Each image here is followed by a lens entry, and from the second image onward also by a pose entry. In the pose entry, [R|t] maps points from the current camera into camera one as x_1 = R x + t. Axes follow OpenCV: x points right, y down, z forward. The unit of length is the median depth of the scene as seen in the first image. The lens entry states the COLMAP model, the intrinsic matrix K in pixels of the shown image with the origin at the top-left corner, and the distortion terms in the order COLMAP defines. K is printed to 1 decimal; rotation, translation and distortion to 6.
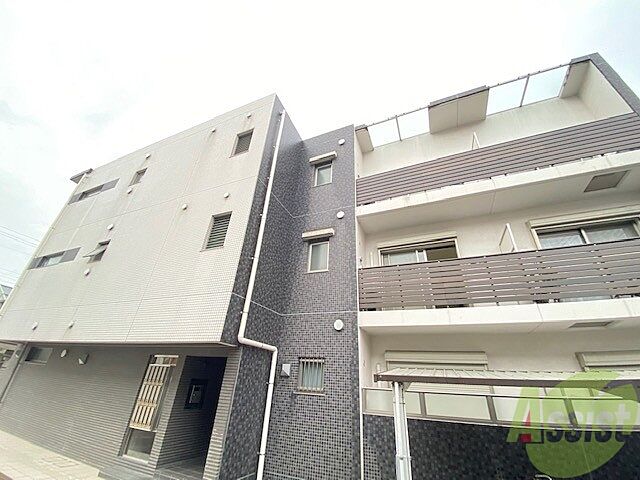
lens RADIAL K [[262.1, 0, 320.0], [0, 262.1, 240.0], [0, 0, 1]] dist [0.013252, -0.016400]
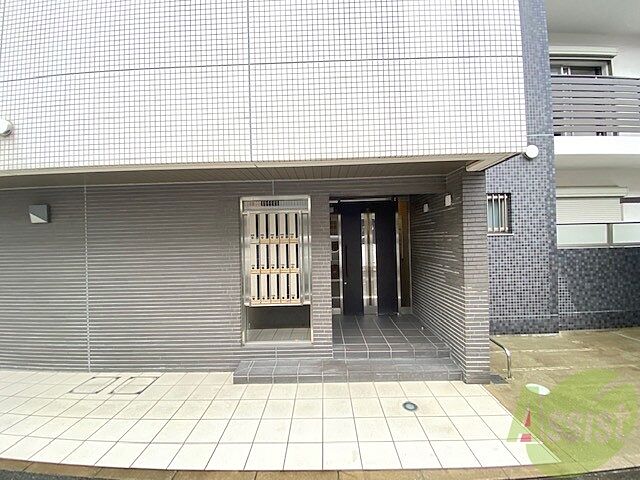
lens RADIAL K [[262.1, 0, 320.0], [0, 262.1, 240.0], [0, 0, 1]] dist [0.013252, -0.016400]
pose [[0.923158, -0.075660, 0.376902, -0.873166], [-0.118107, 0.877199, 0.465374, 0.301038], [-0.365828, -0.474129, 0.800857, 0.567524]]
